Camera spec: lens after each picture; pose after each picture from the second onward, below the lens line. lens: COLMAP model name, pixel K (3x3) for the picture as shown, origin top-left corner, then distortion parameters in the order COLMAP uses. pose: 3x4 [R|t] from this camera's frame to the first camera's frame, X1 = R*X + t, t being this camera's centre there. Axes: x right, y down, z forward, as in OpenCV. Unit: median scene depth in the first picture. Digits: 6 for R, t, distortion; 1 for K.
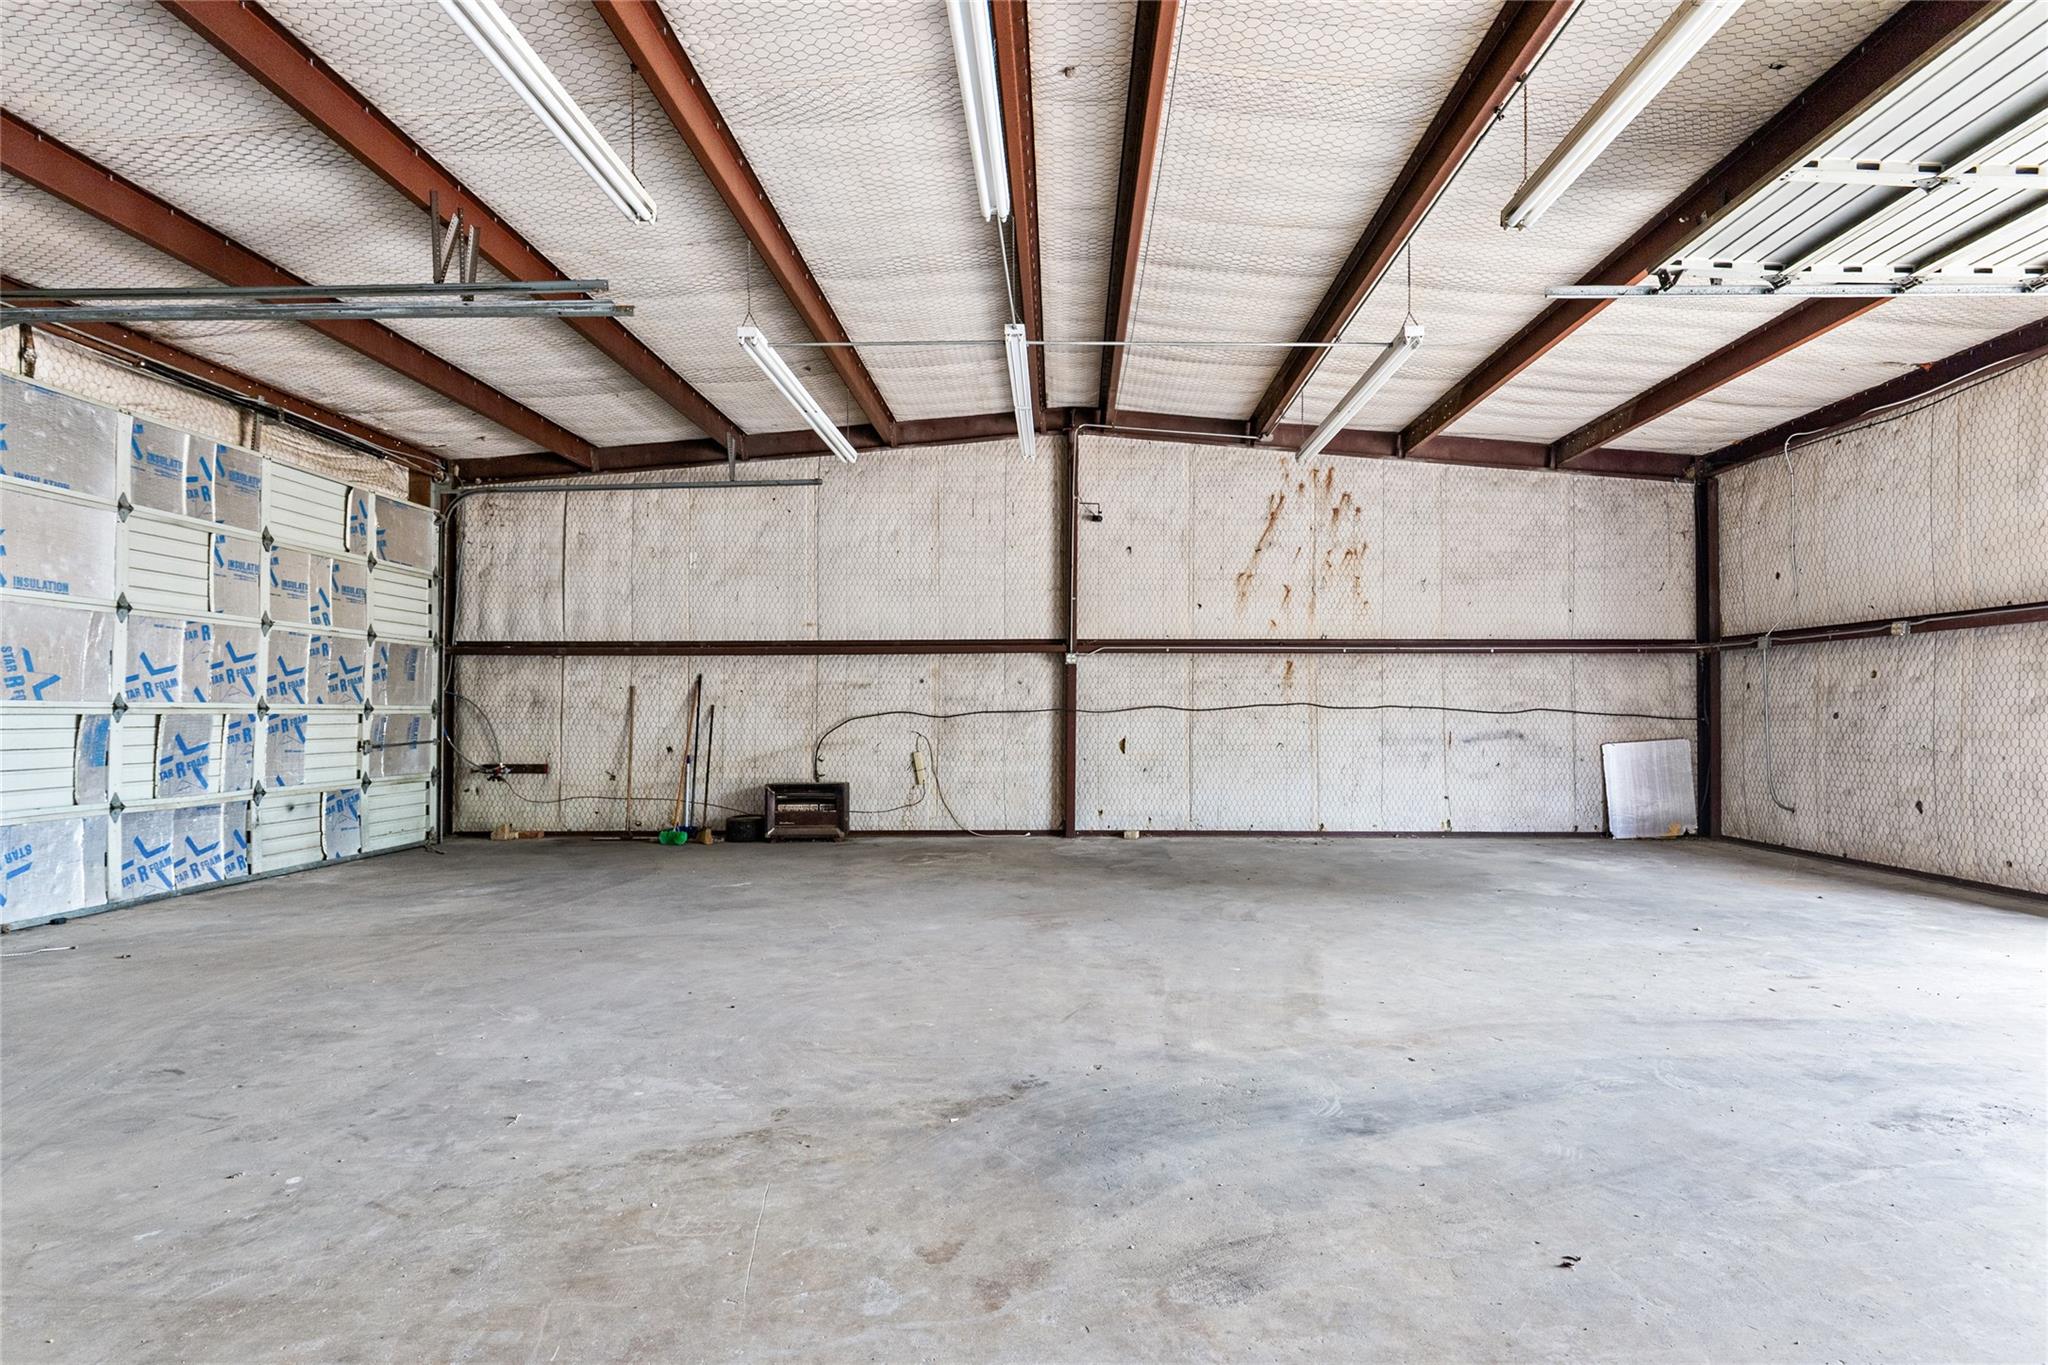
lens RADIAL K [[942.8, 0, 1019.8], [0, 942.8, 704.0], [0, 0, 1]] dist [0.013626, -0.000191]
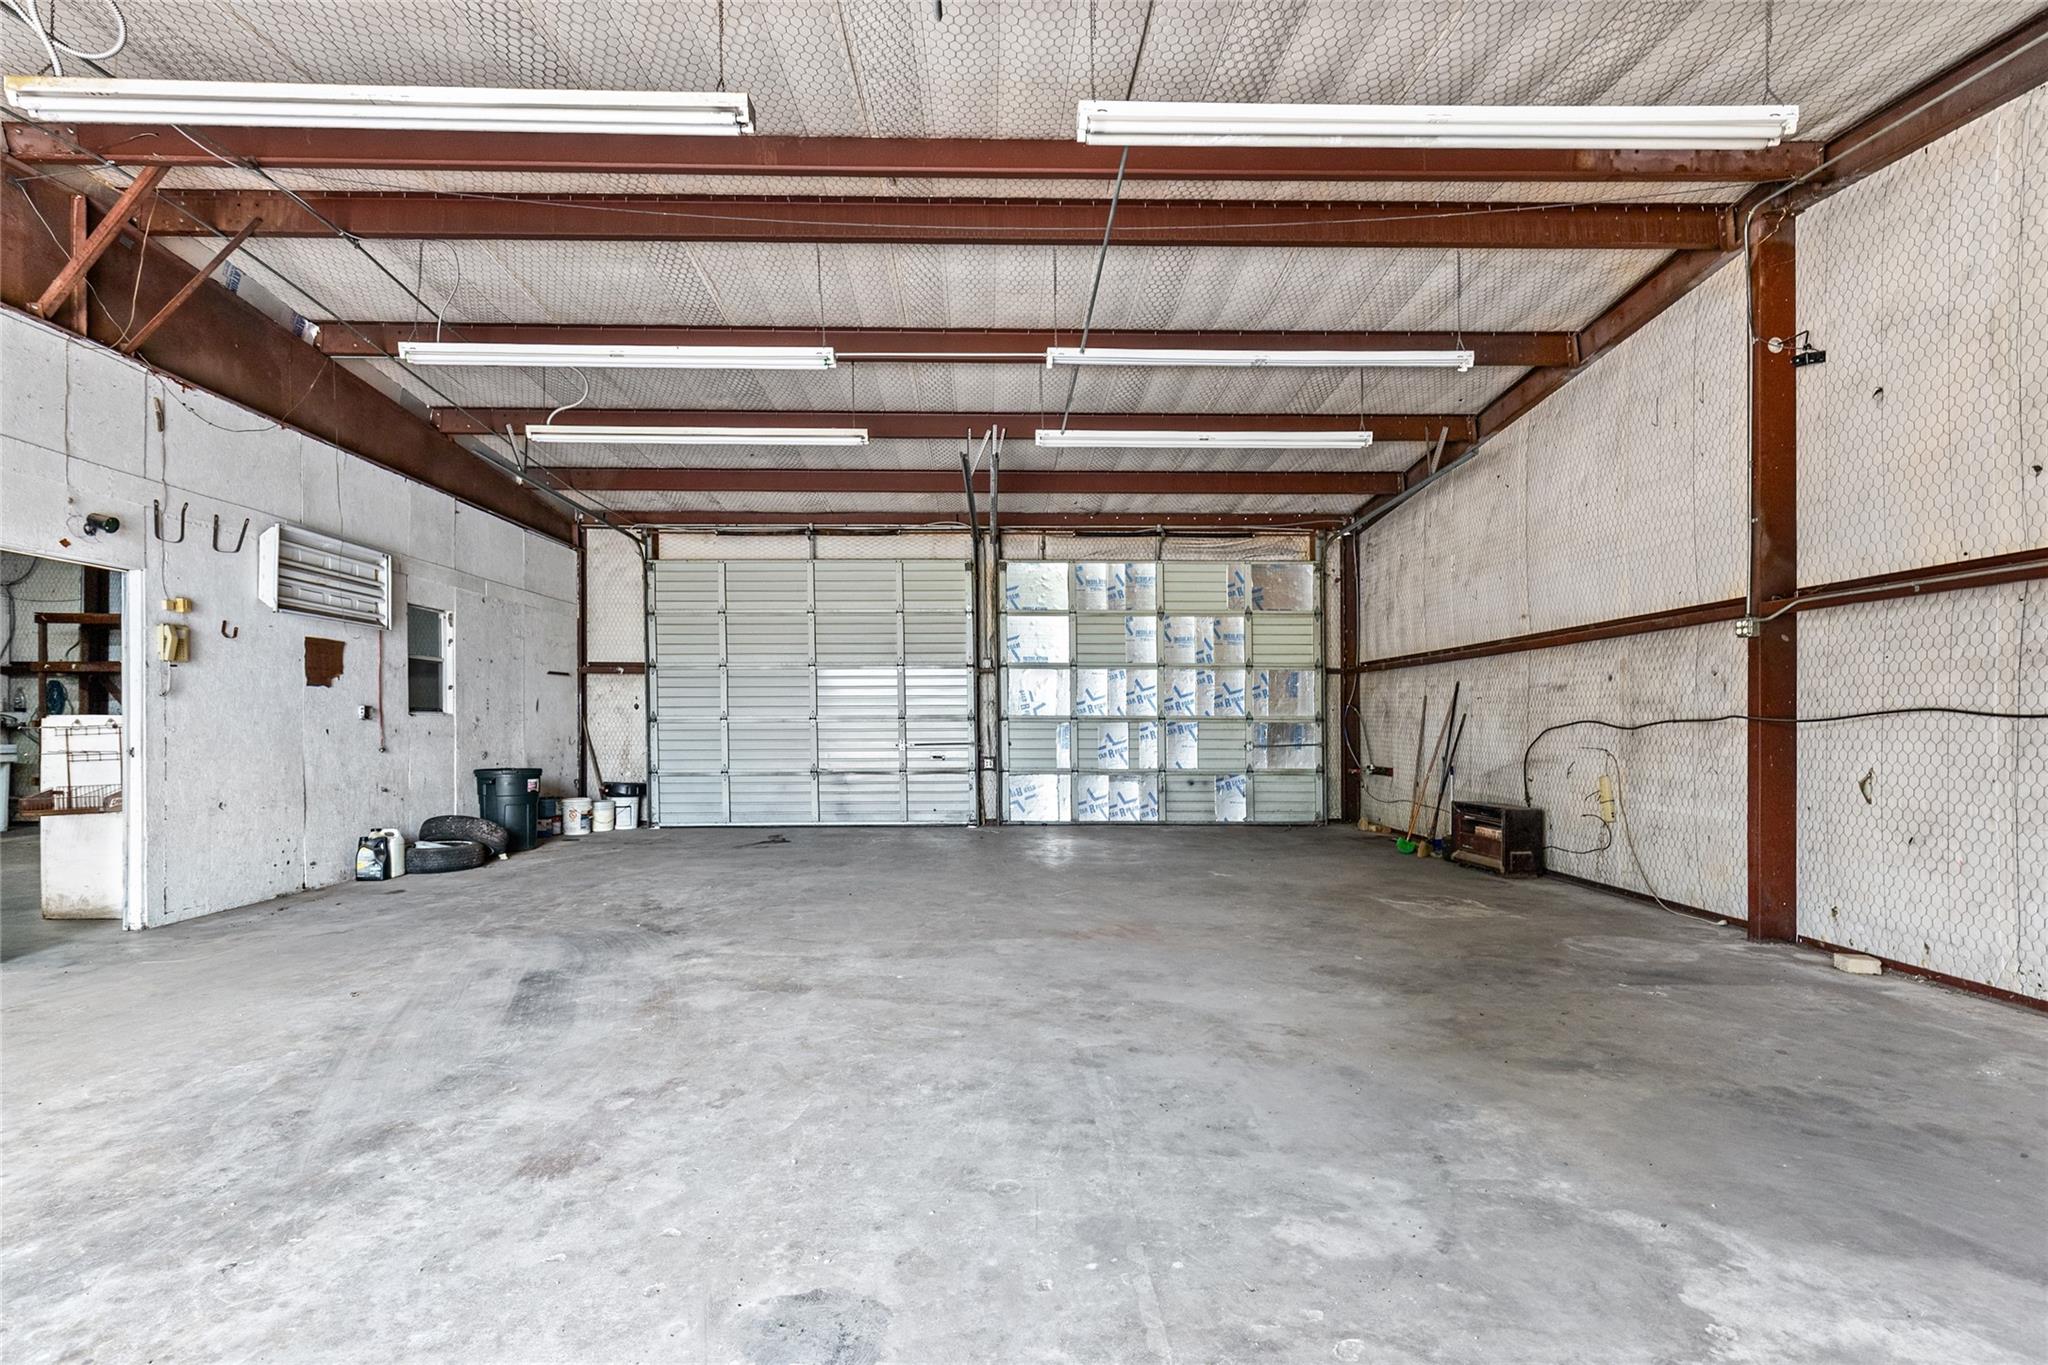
lens RADIAL K [[933.9, 0, 1017.5], [0, 933.9, 724.6], [0, 0, 1]] dist [0.010585, -0.000288]
pose [[0.052455, 0.003130, -0.998618, 0.588253], [0.006897, 0.999970, 0.003496, 0.005725], [0.998599, -0.007071, 0.052432, 0.517042]]
